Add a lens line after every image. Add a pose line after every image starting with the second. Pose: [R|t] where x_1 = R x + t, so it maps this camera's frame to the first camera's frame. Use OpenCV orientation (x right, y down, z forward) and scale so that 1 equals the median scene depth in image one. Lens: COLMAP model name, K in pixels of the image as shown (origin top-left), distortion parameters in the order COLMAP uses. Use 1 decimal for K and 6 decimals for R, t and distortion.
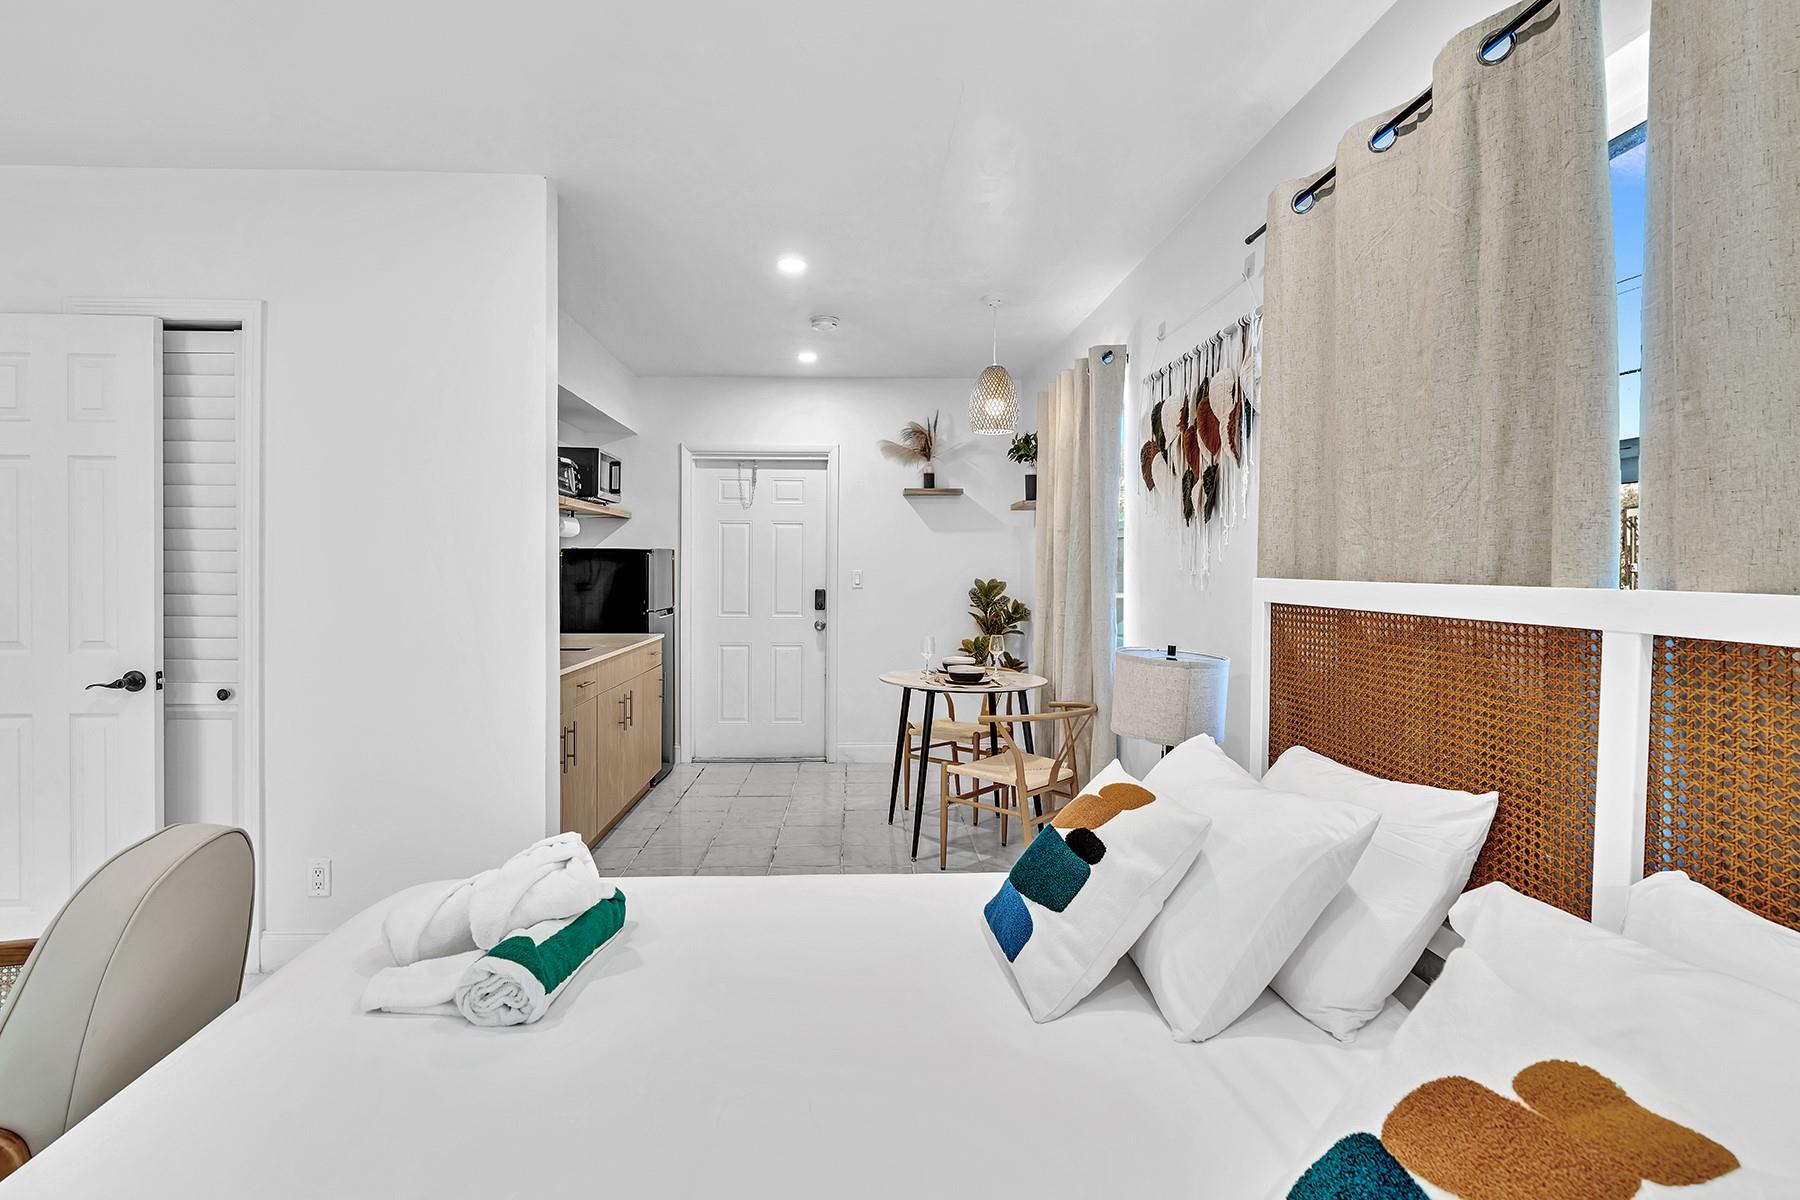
lens RADIAL K [[906.0, 0, 900.6], [0, 906.0, 606.3], [0, 0, 1]] dist [-0.001752, 0.000954]
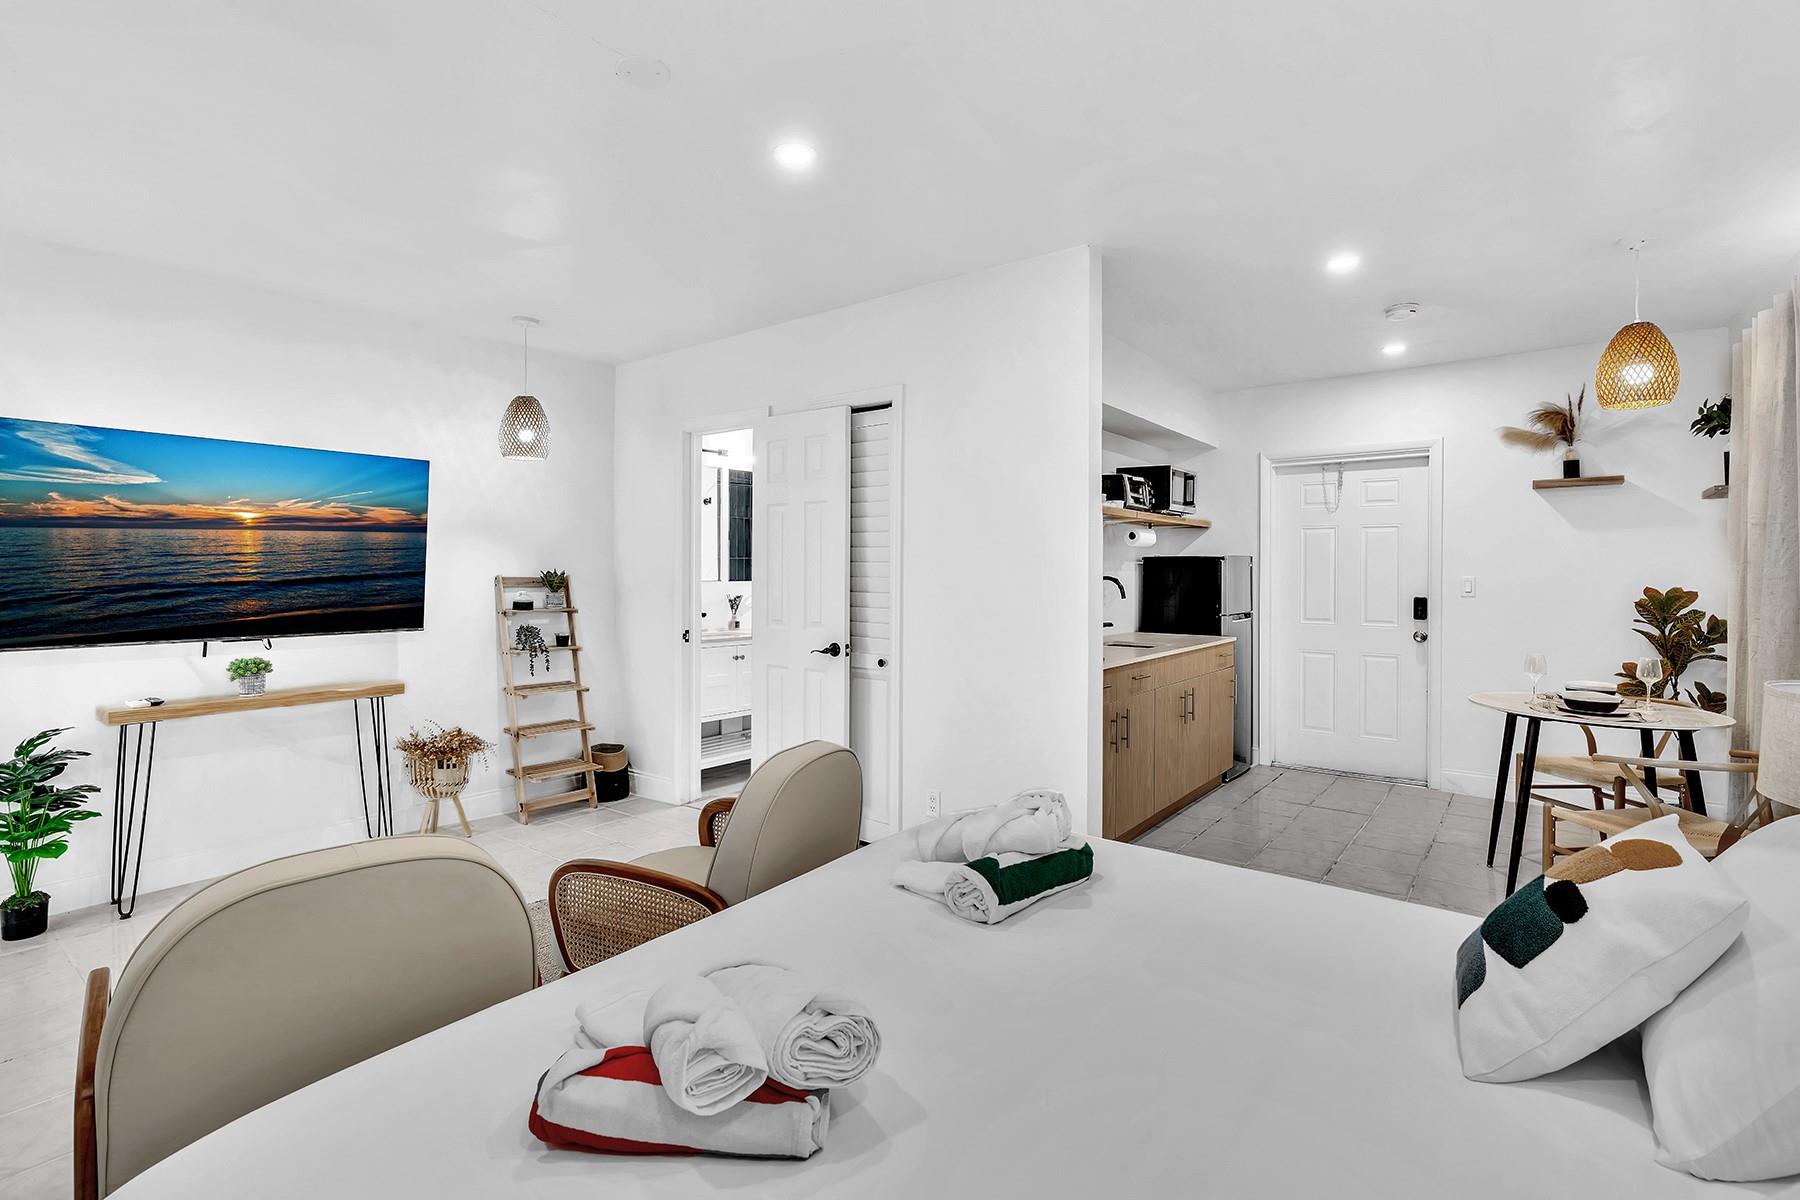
lens RADIAL K [[859.8, 0, 887.2], [0, 859.8, 610.1], [0, 0, 1]] dist [-0.000793, 0.002222]
pose [[0.751921, 0.026885, -0.658705, 0.114299], [-0.027215, 0.999582, 0.009731, 0.000672], [0.658691, 0.010609, 0.752339, -0.012504]]
